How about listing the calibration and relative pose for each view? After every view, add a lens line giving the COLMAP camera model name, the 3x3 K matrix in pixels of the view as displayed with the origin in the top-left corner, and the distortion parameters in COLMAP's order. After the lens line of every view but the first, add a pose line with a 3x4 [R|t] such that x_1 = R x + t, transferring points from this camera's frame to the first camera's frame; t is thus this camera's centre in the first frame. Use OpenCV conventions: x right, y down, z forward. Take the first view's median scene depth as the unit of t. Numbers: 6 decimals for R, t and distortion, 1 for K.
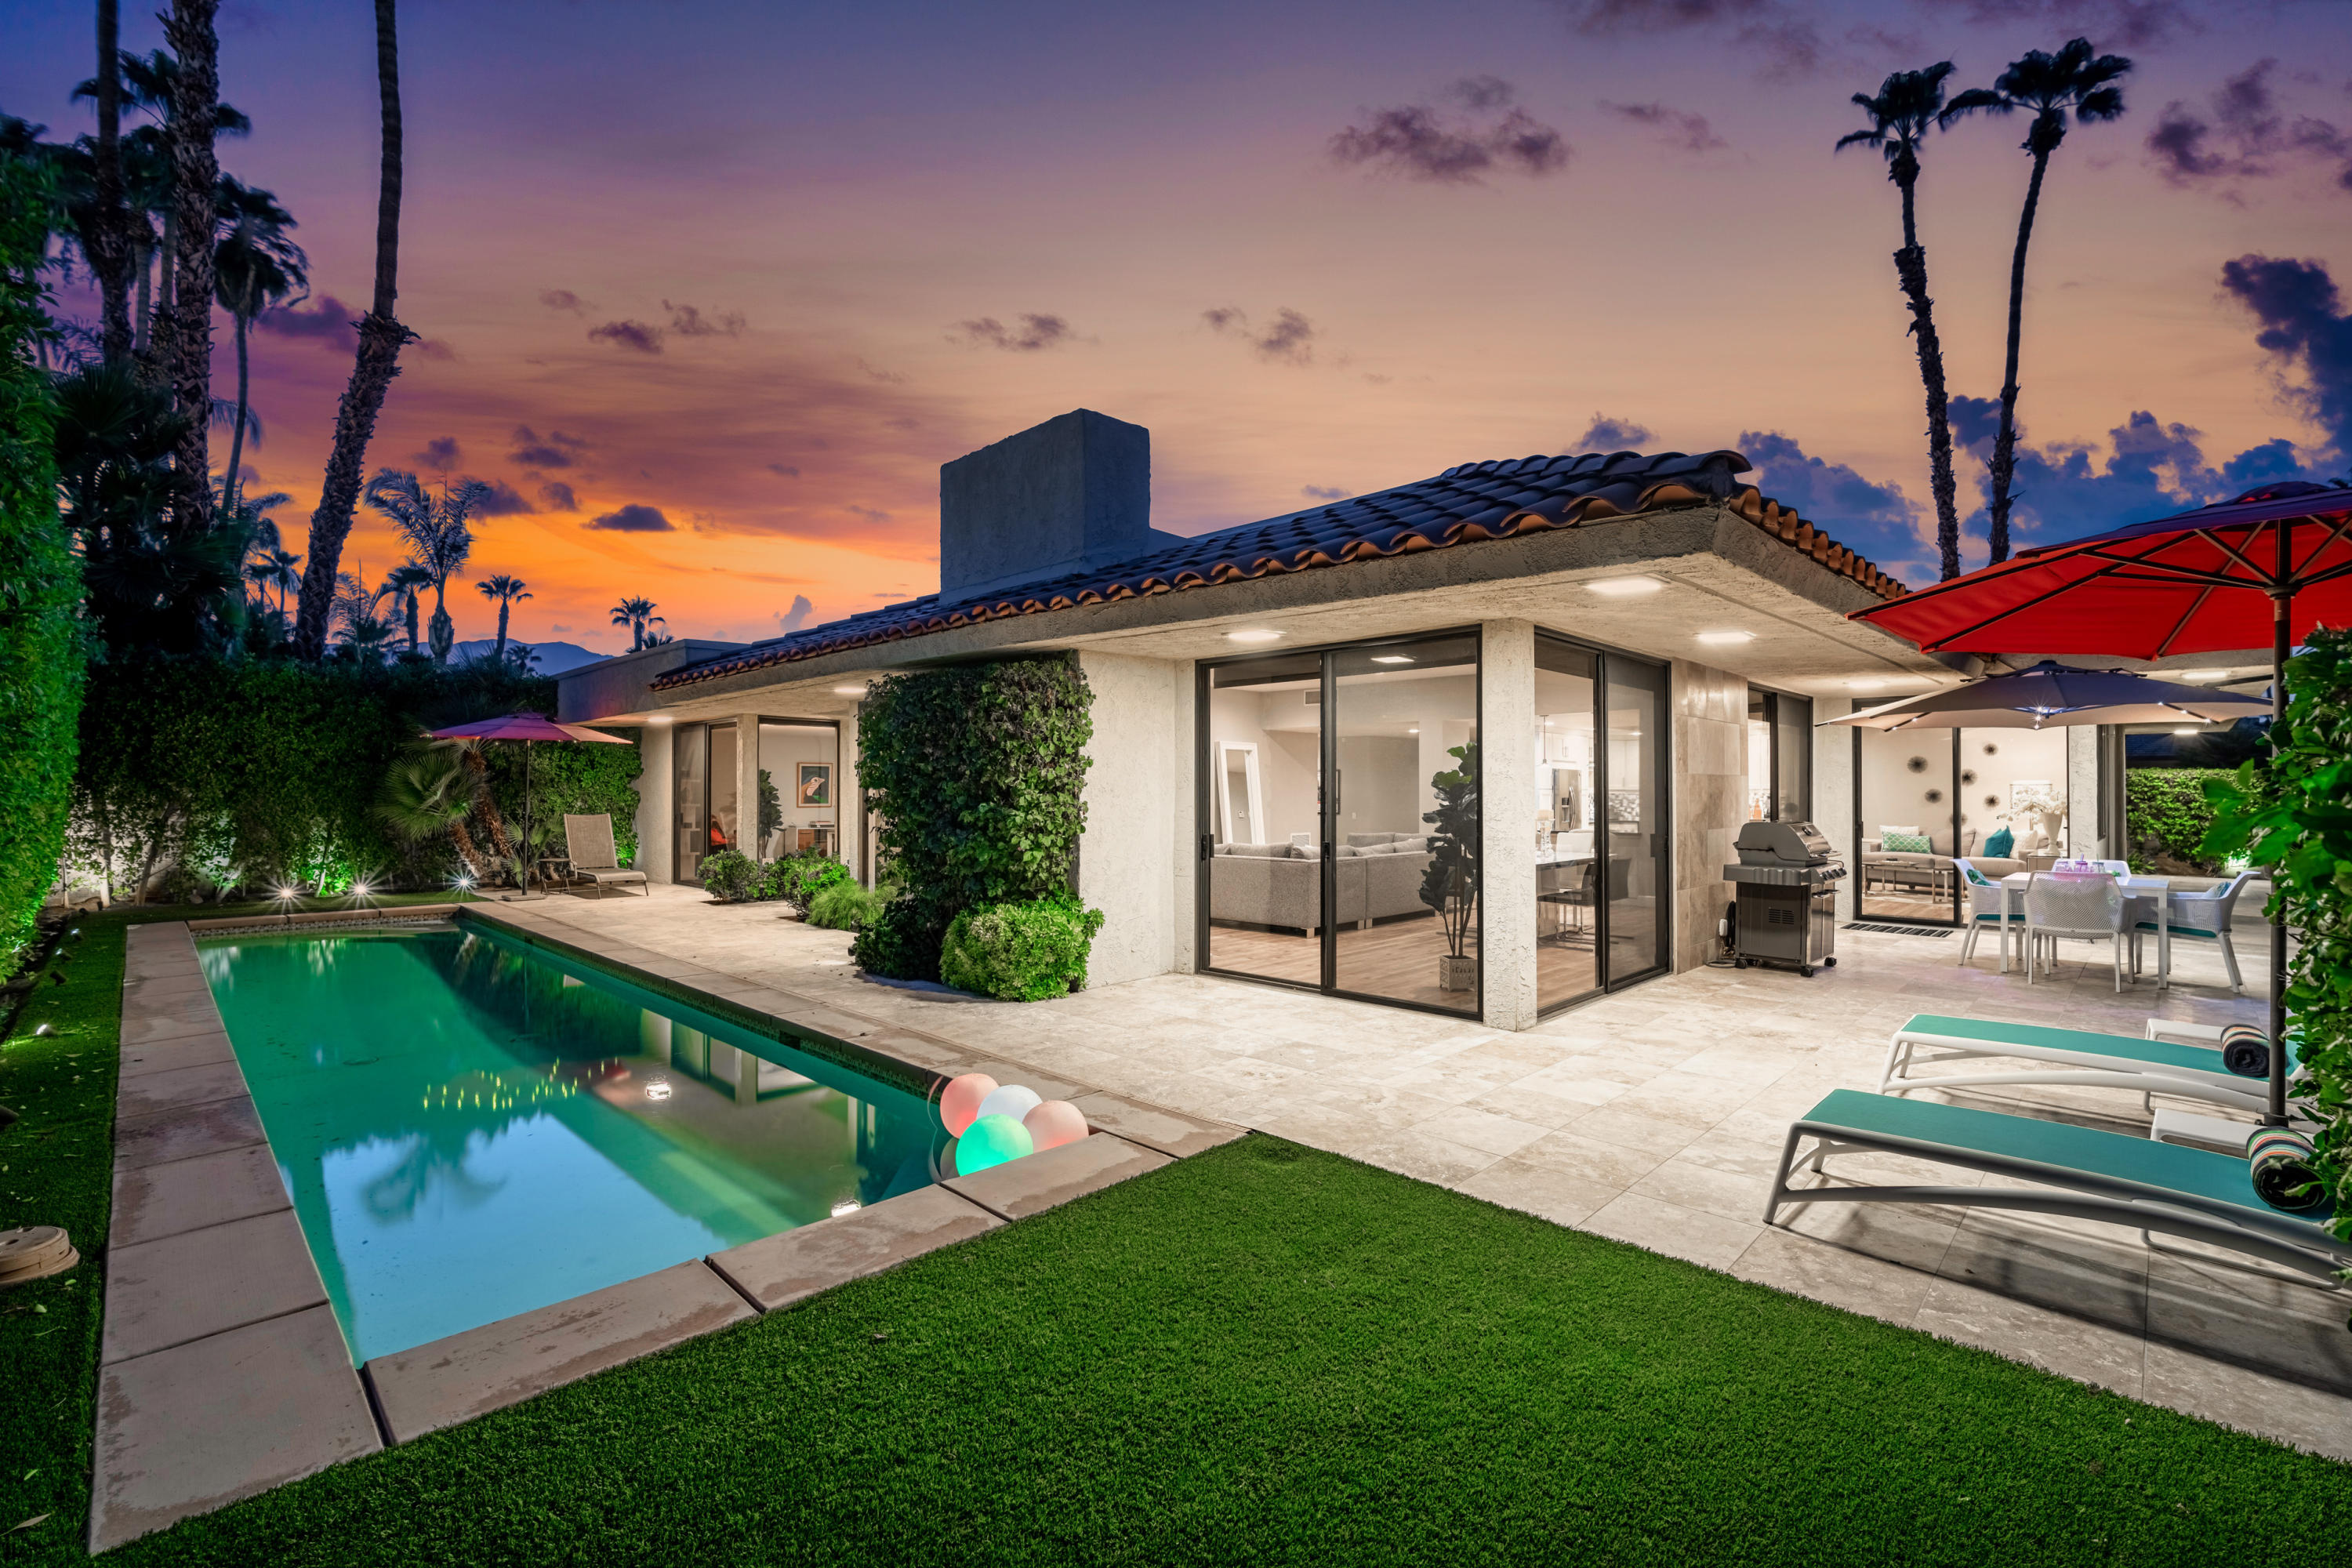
lens RADIAL K [[1028.8, 0, 1167.4], [0, 1028.8, 783.7], [0, 0, 1]] dist [-0.012648, 0.002727]
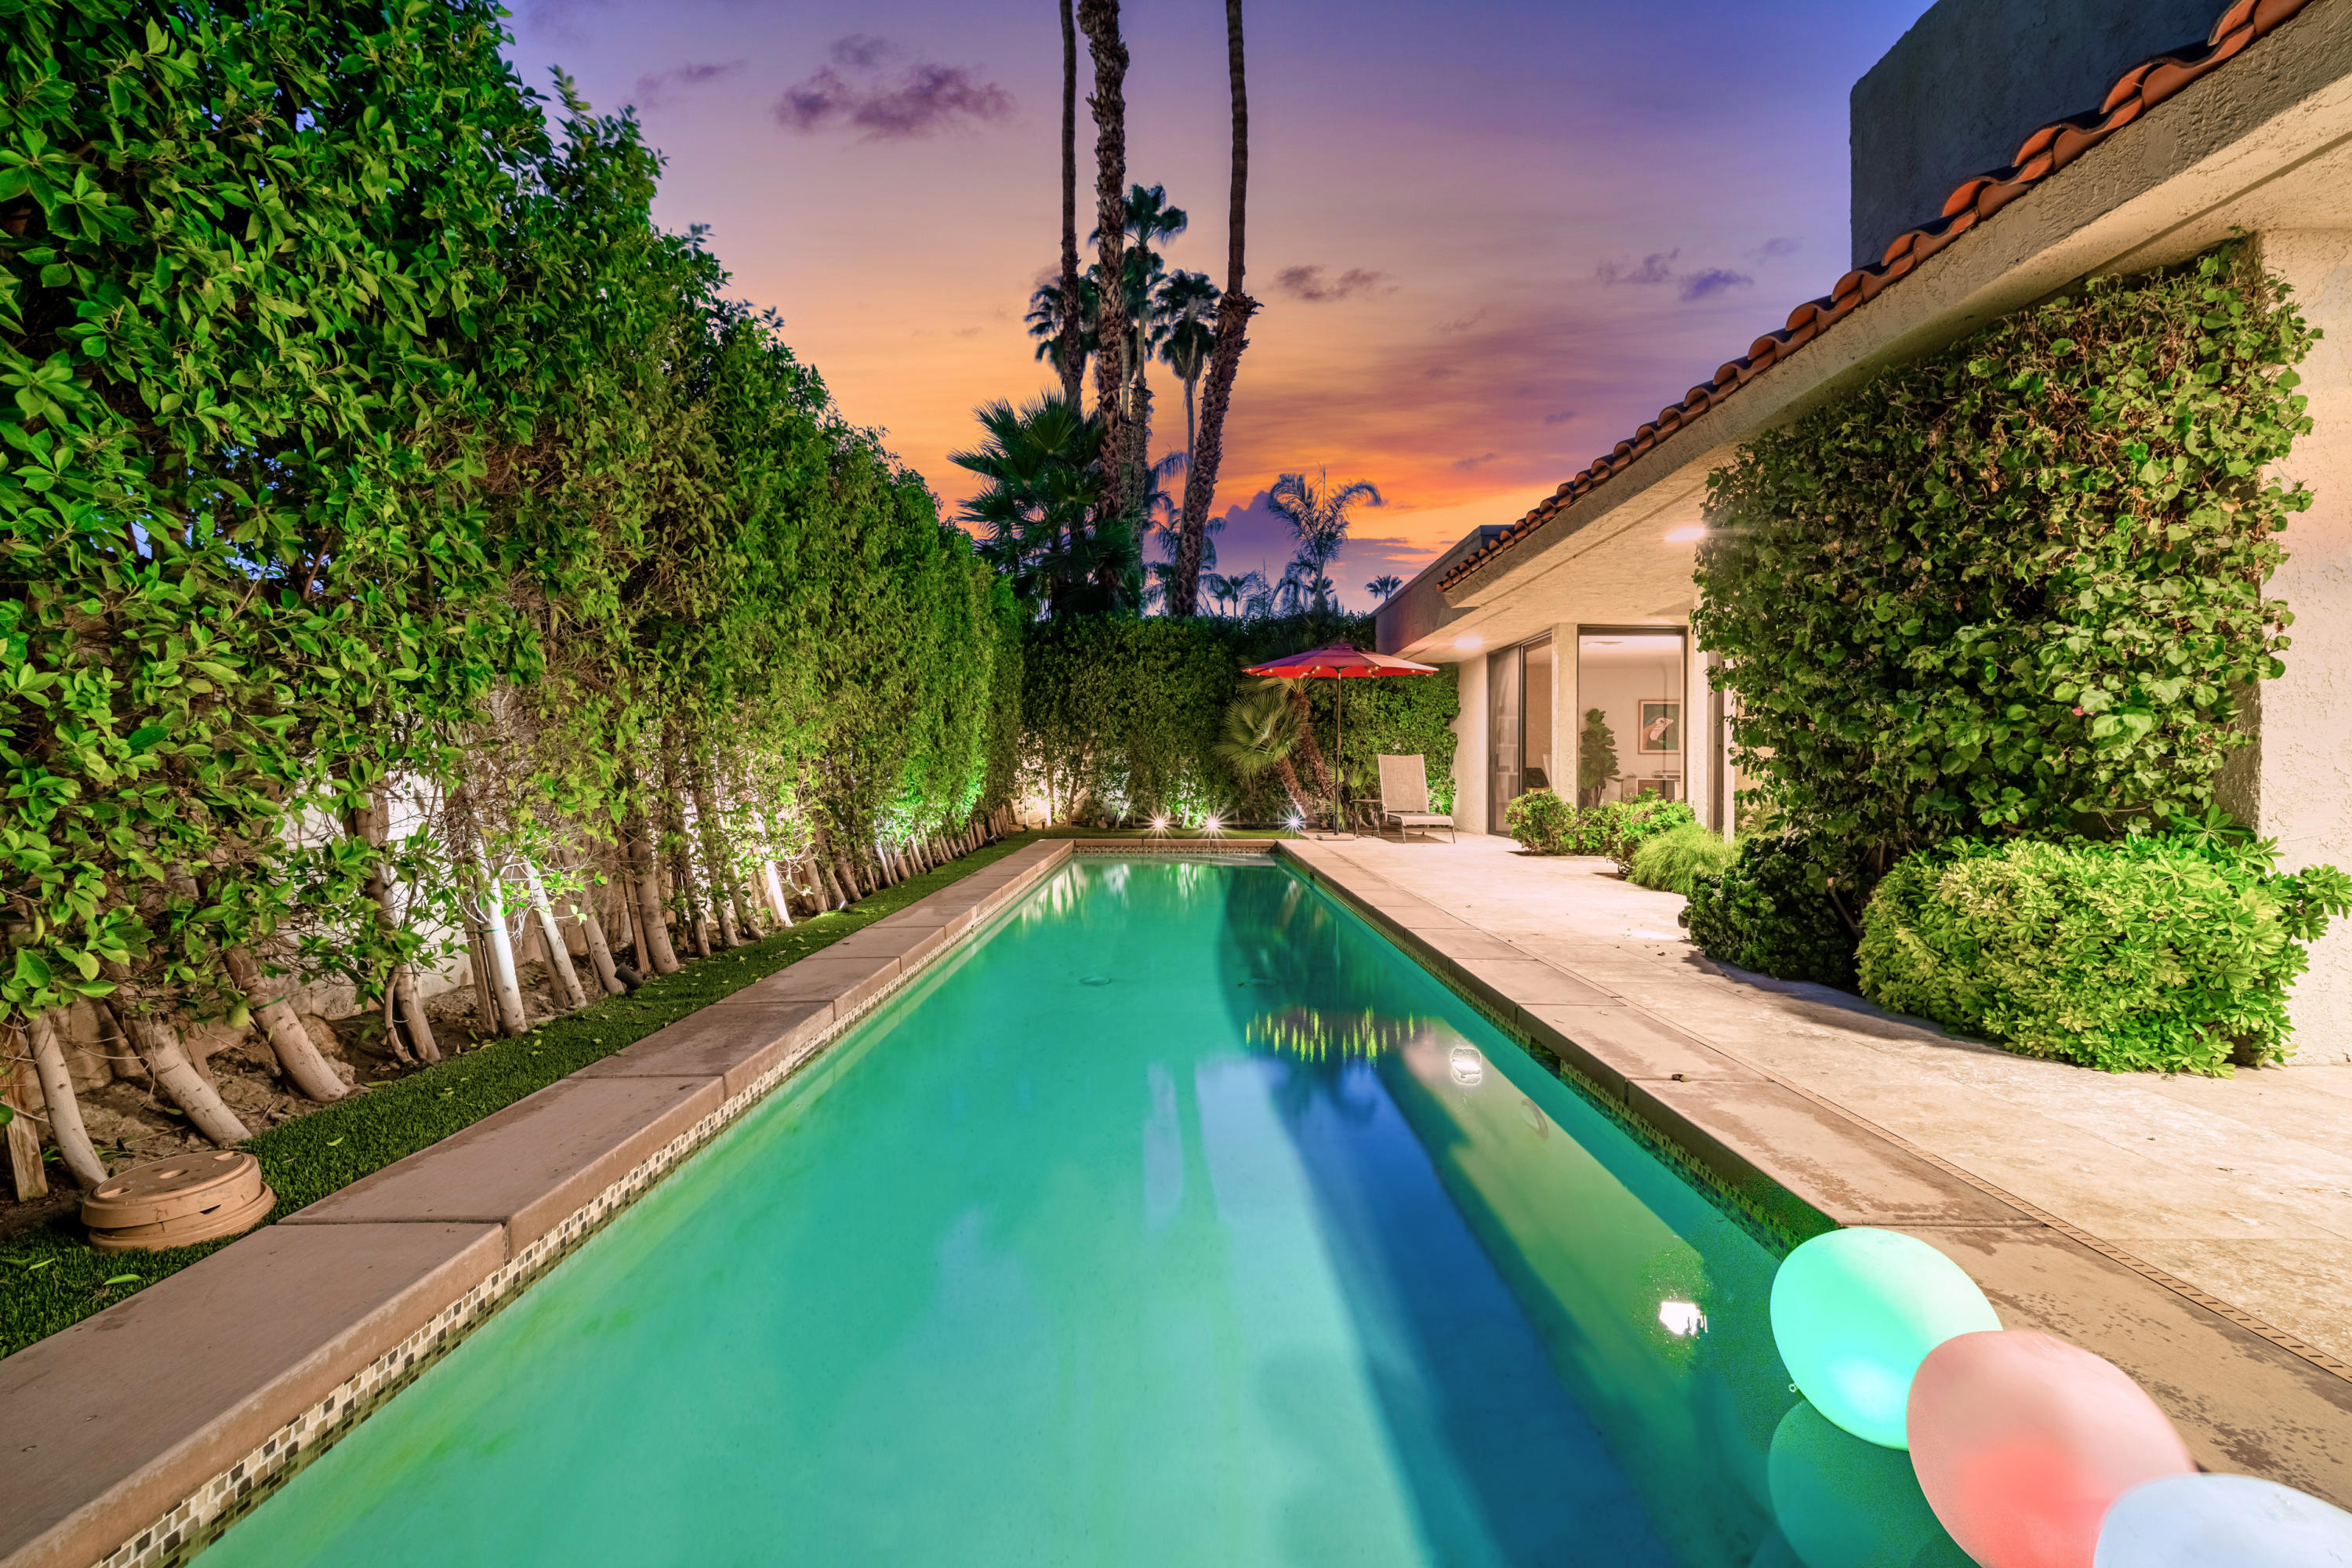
lens RADIAL K [[1028.8, 0, 1165.0], [0, 1028.8, 773.5], [0, 0, 1]] dist [-0.012648, 0.002727]
pose [[0.700737, 0.004222, -0.713407, -0.054456], [0.003595, 0.999949, 0.009449, 0.042725], [0.713411, -0.009186, 0.700686, 0.217198]]
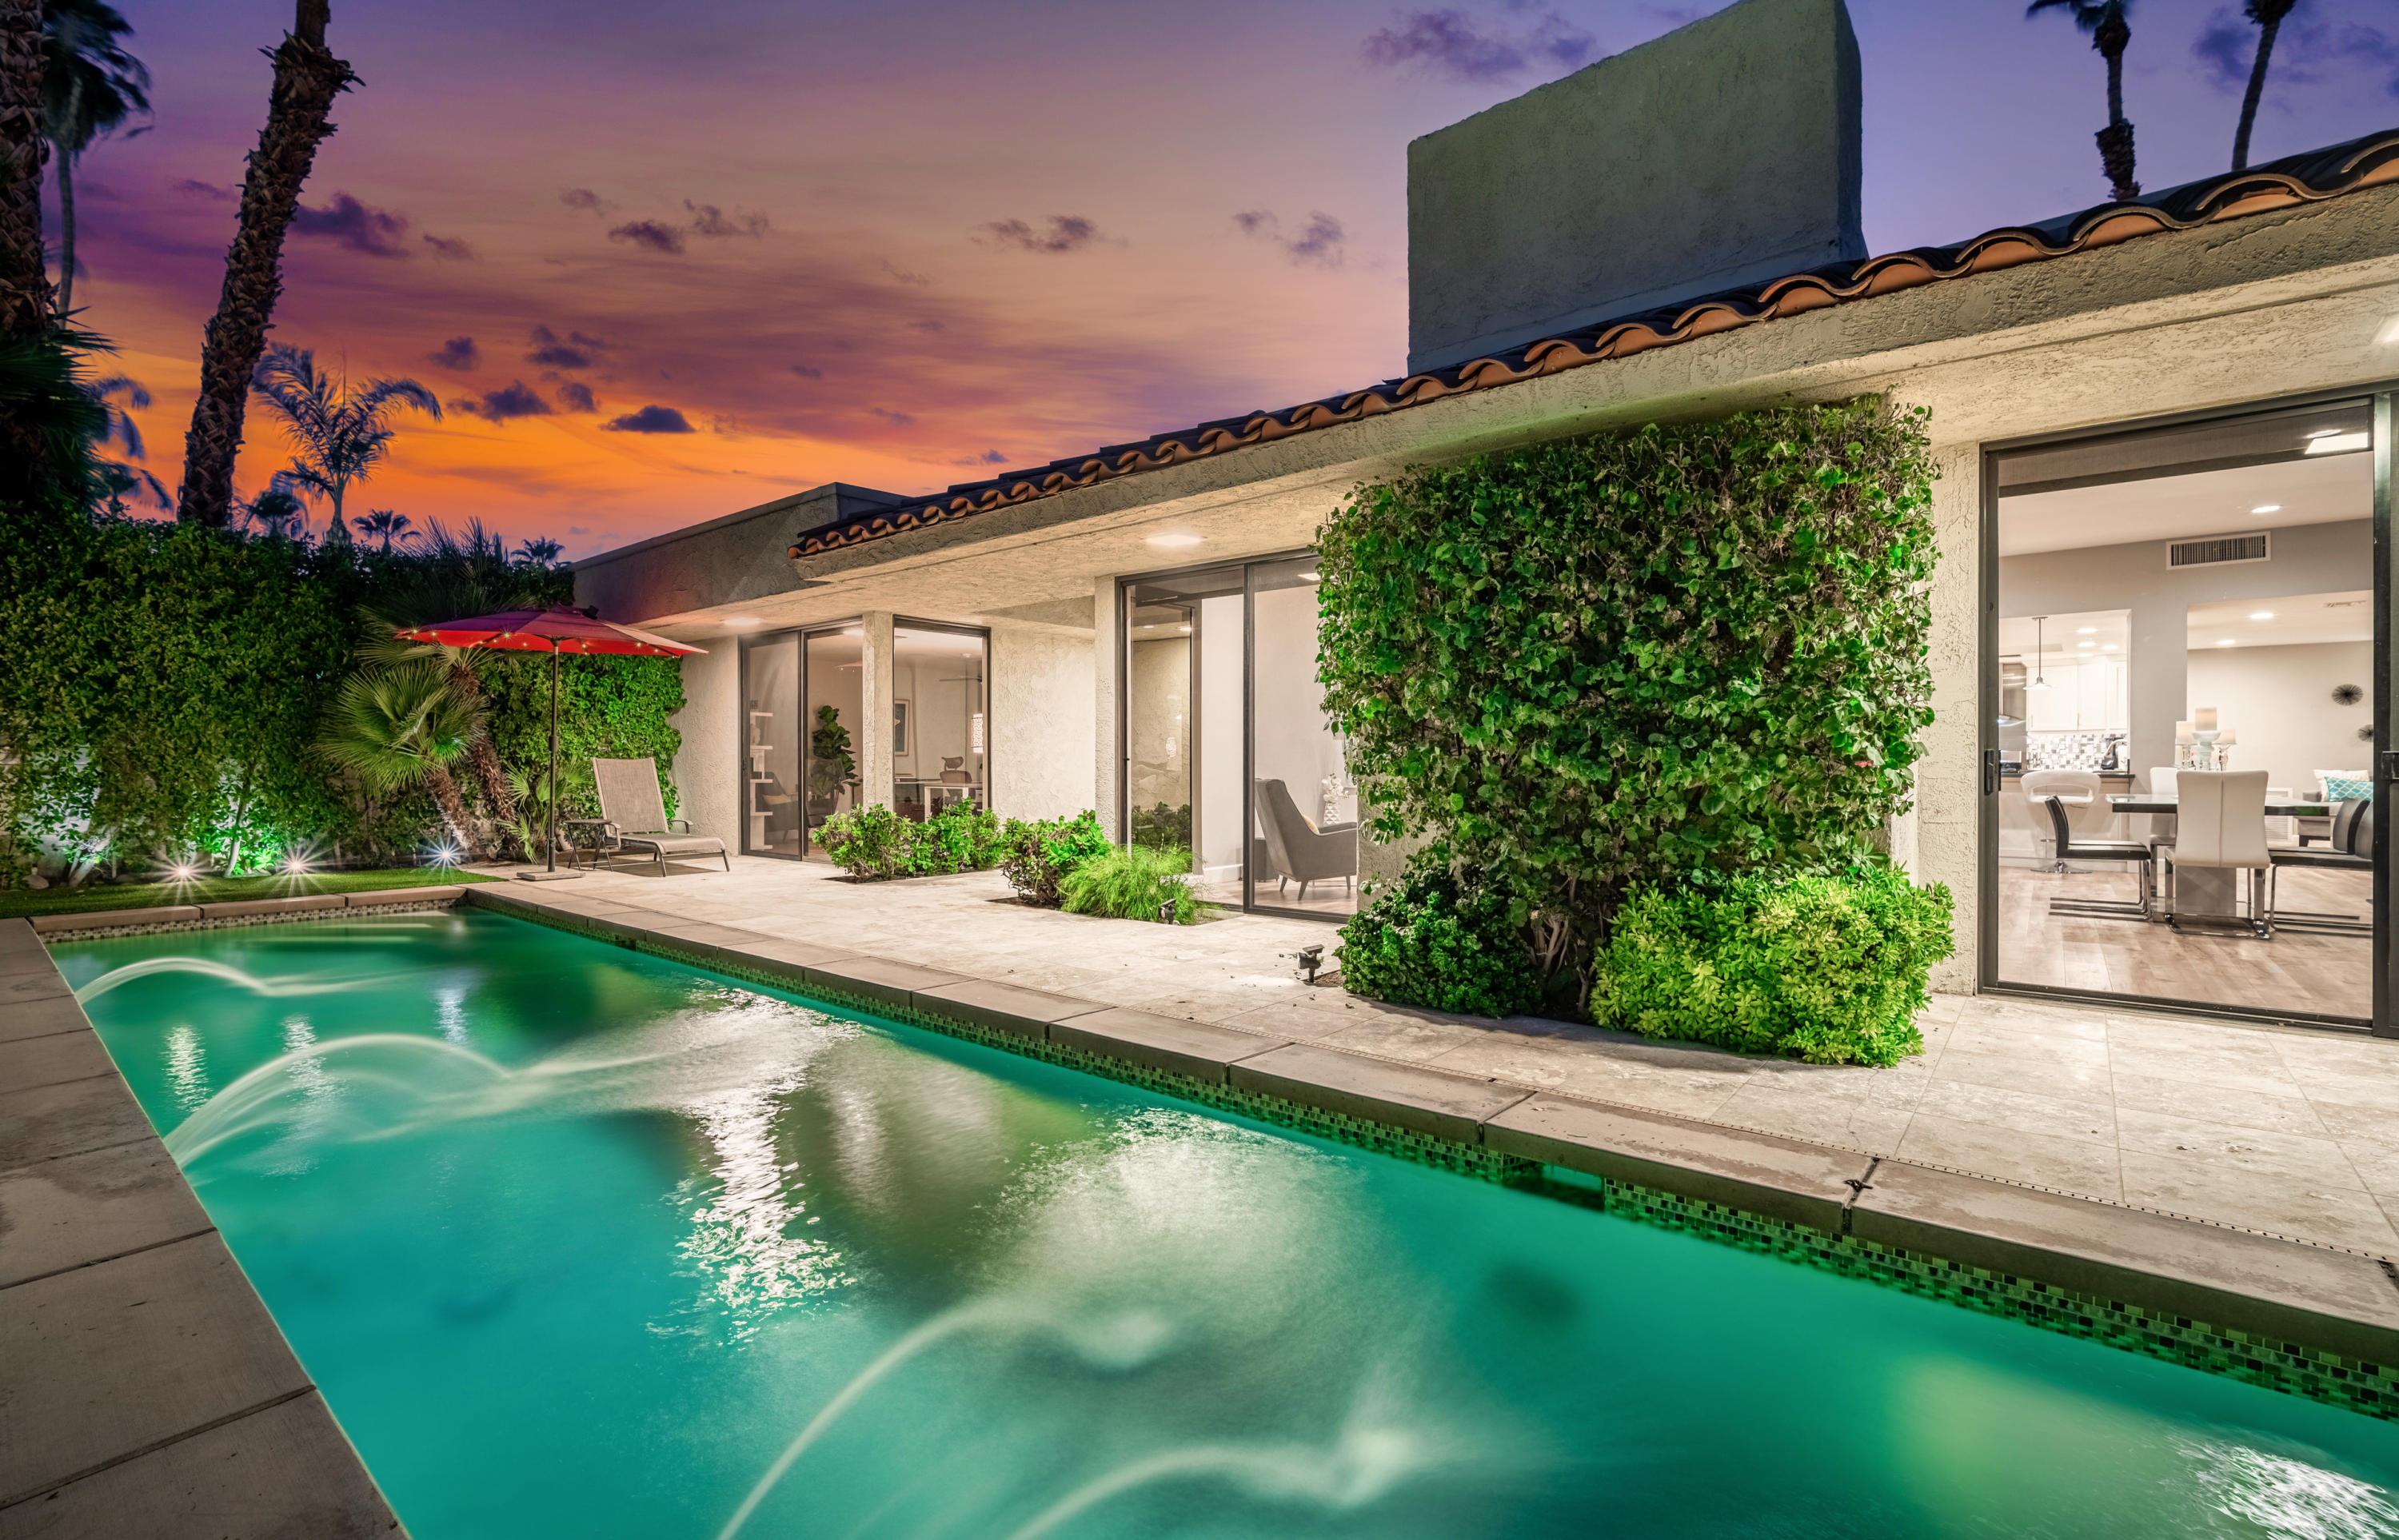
lens RADIAL K [[1081.6, 0, 1194.6], [0, 1081.6, 767.0], [0, 0, 1]] dist [-0.011257, 0.004003]
pose [[0.997069, -0.000859, 0.076505, -0.260633], [-0.000187, 0.999907, 0.013663, 0.029204], [-0.076510, -0.013637, 0.996976, 0.253134]]
